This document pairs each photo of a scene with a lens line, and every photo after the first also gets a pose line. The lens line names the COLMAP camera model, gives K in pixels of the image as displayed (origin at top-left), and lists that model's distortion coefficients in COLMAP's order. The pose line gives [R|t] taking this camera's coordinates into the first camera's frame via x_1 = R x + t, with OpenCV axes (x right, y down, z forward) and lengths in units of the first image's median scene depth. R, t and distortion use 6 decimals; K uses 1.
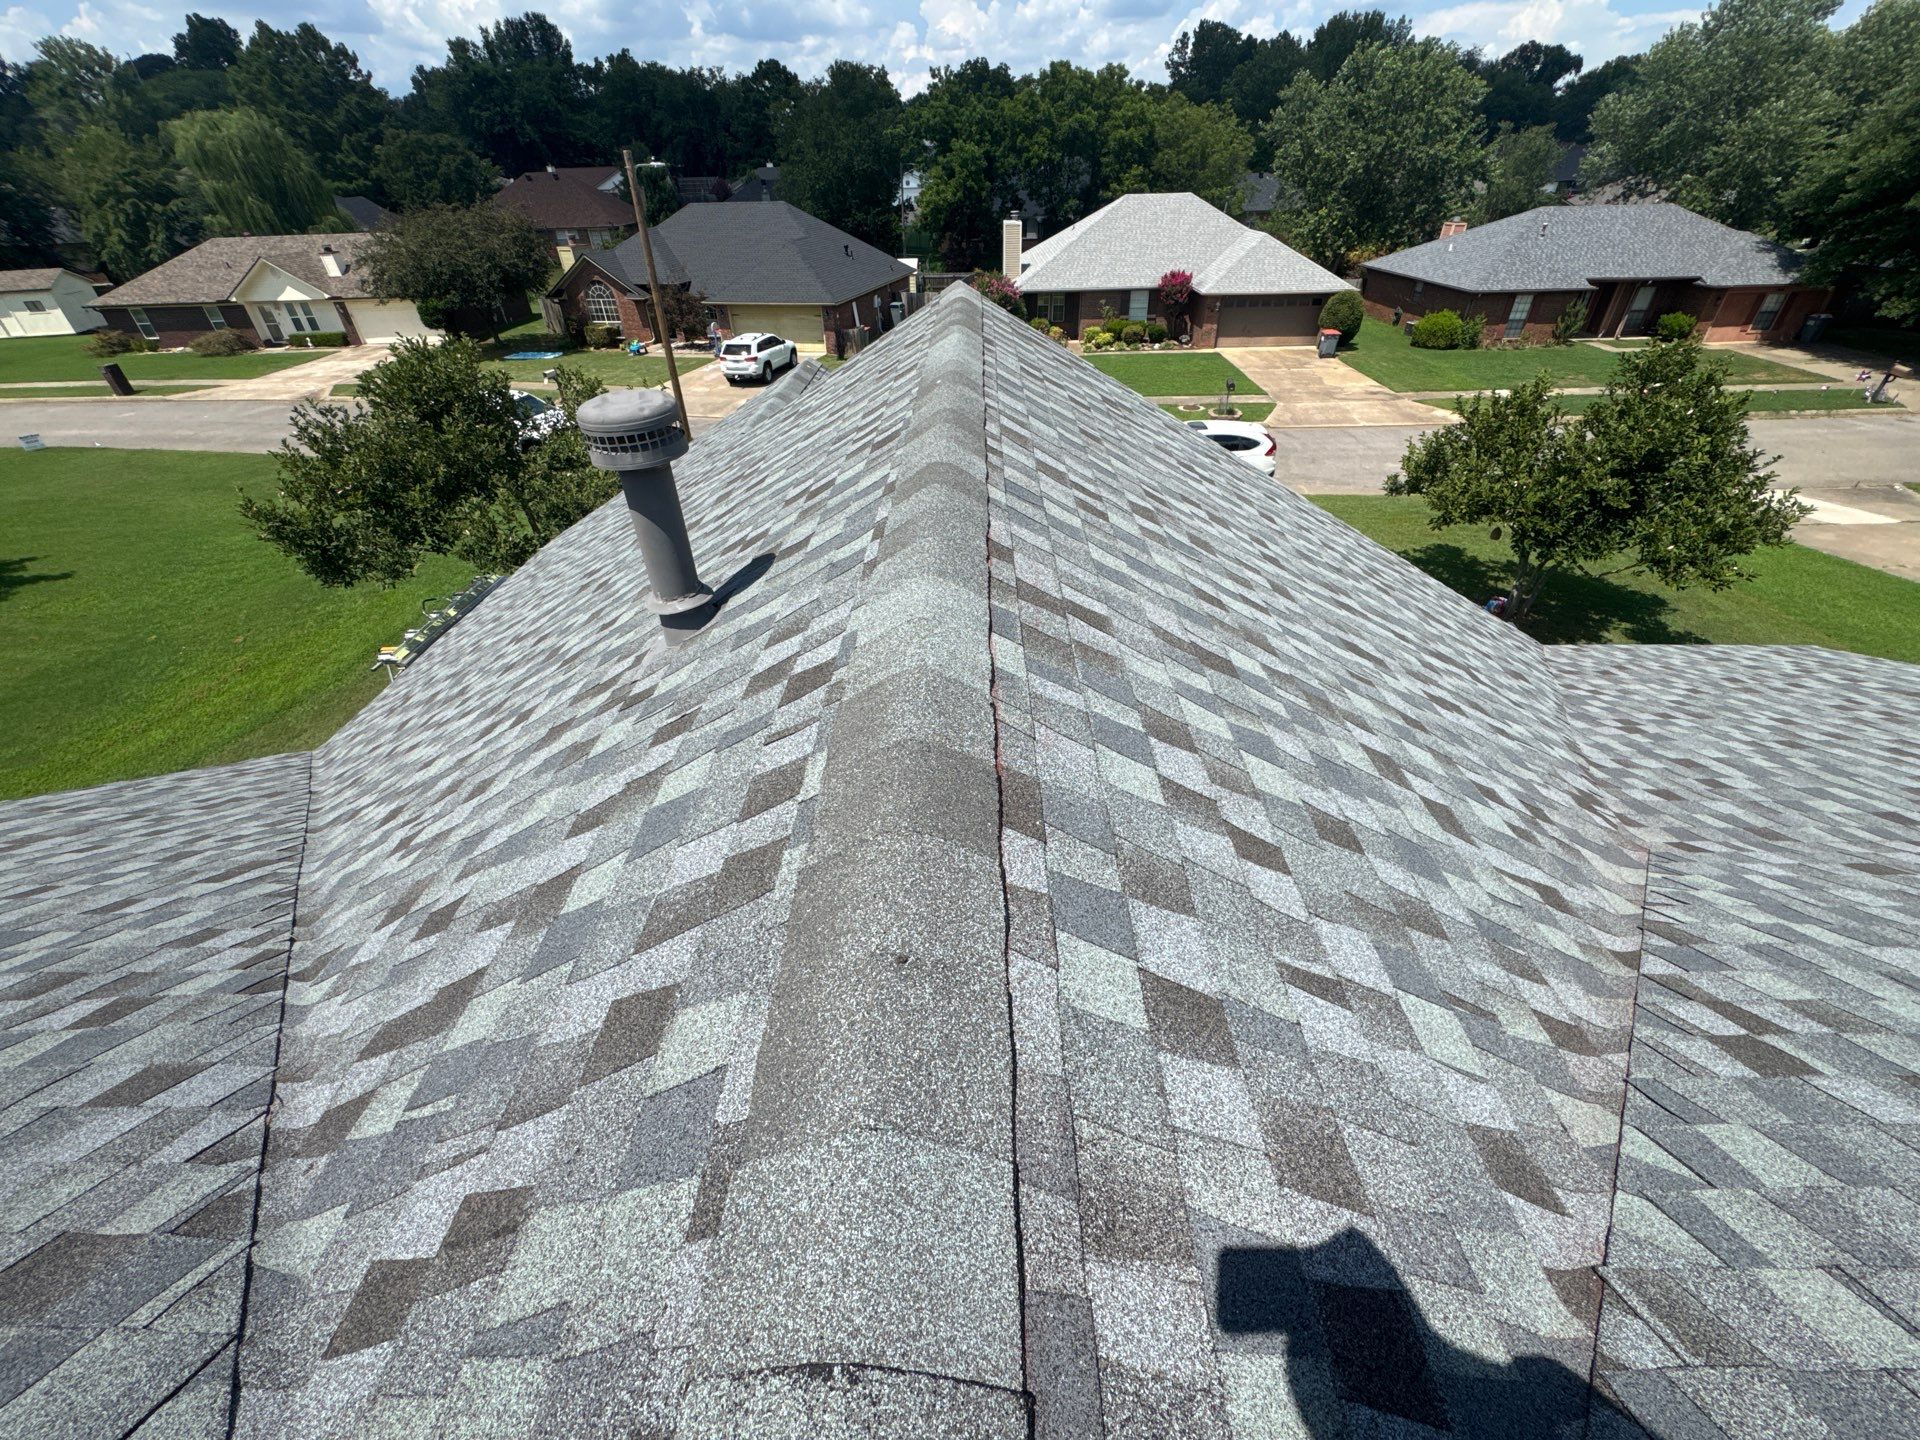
lens RADIAL K [[777.0, 0, 963.9], [0, 777.0, 717.1], [0, 0, 1]] dist [0.002009, -0.000036]
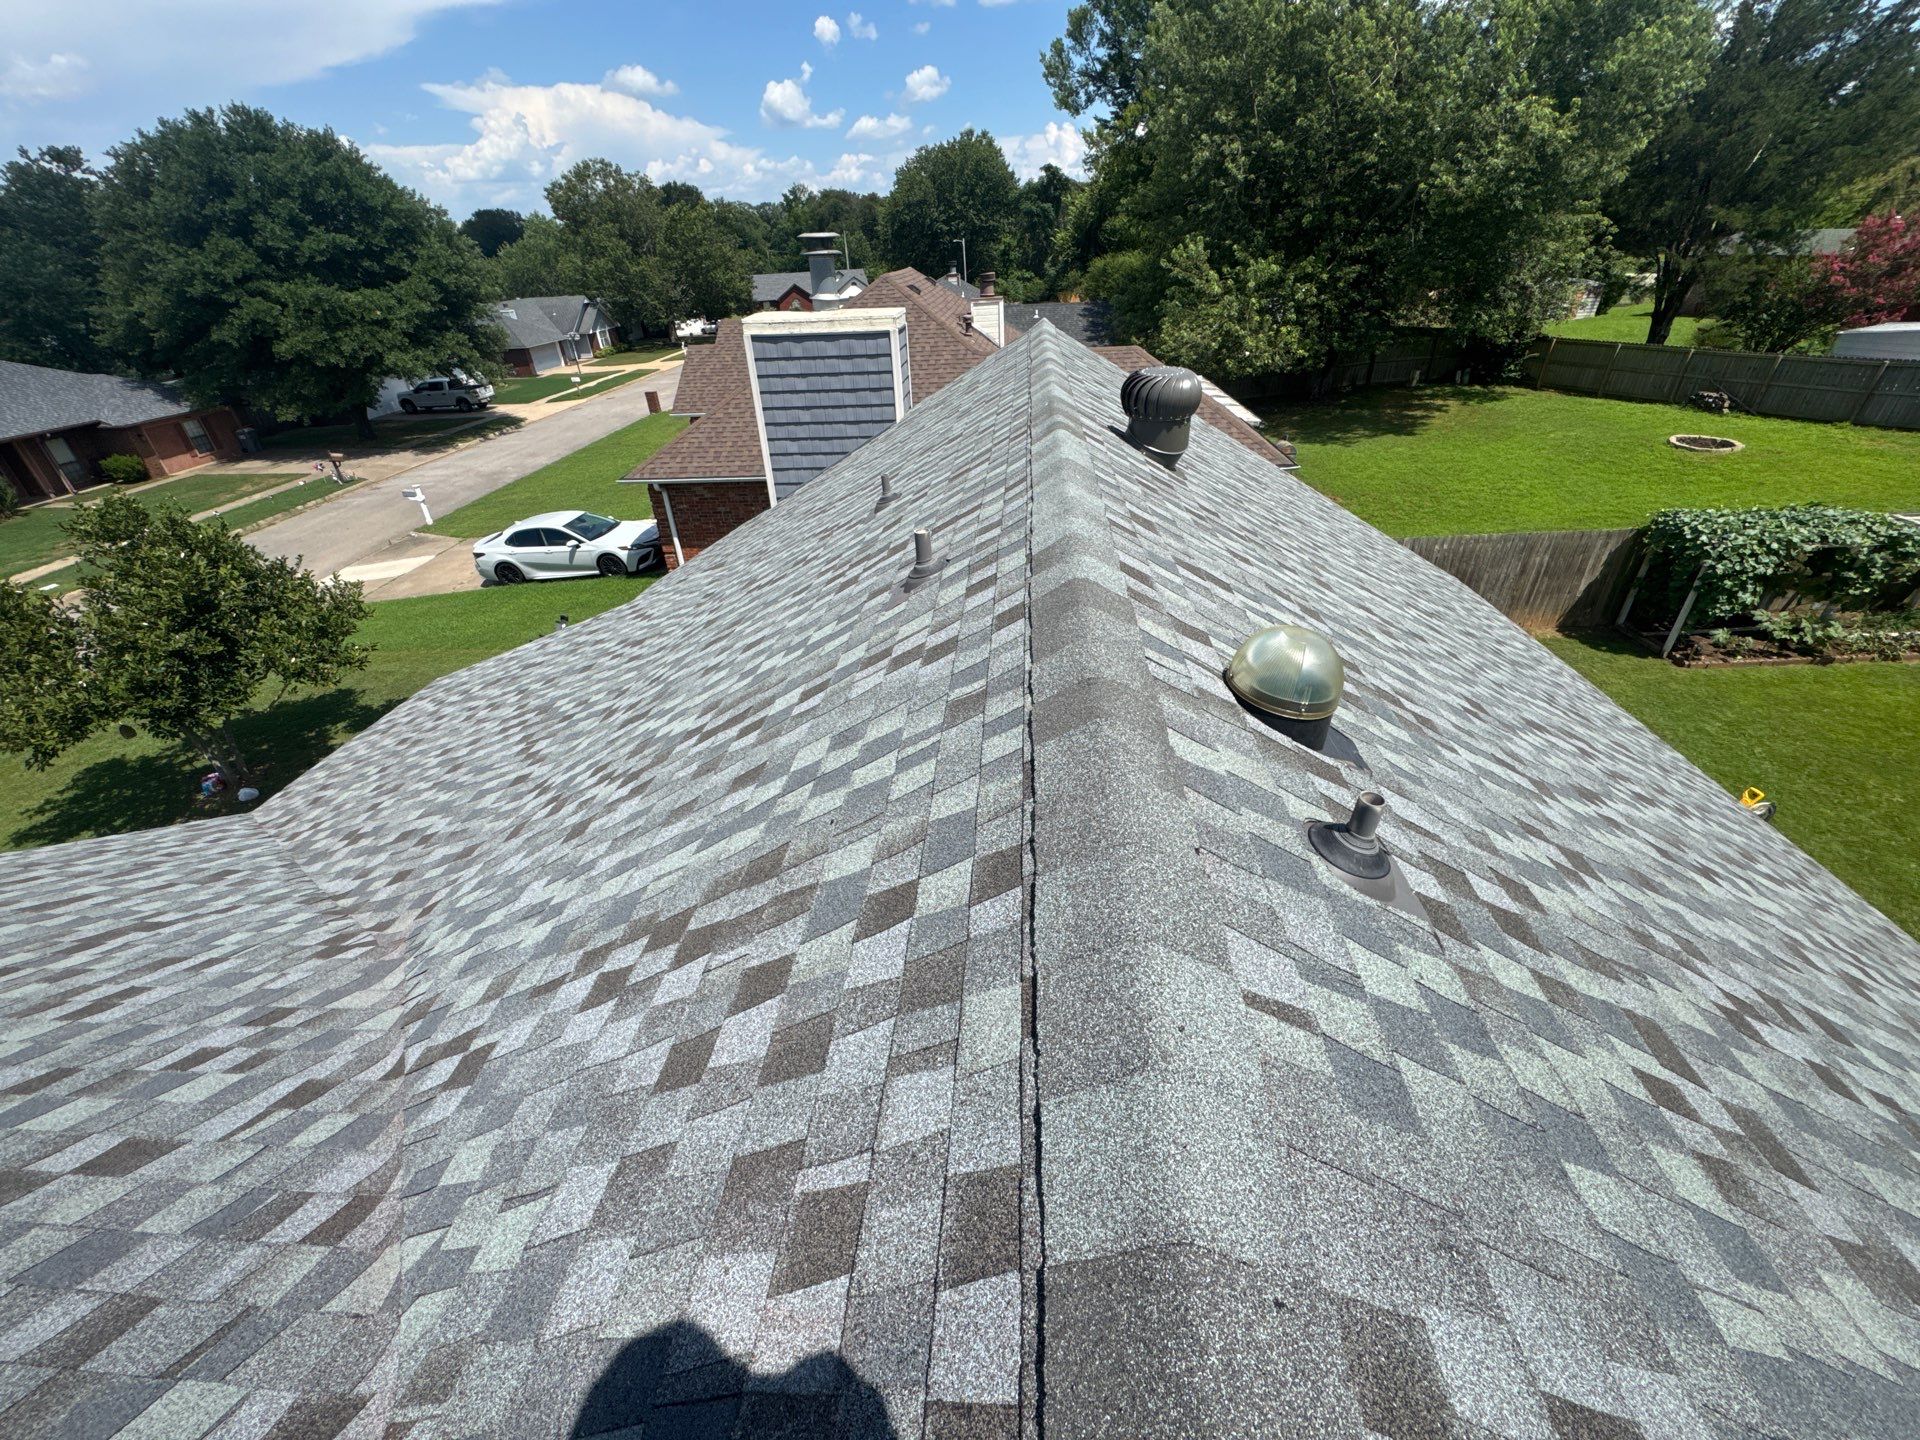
lens RADIAL K [[771.4, 0, 960.0], [0, 771.4, 720.0], [0, 0, 1]] dist [-0.002248, -0.000149]
pose [[0.064133, -0.512777, 0.856123, 0.167430], [0.614981, 0.695939, 0.370766, 0.038193], [-0.785930, 0.502721, 0.359981, -0.215234]]
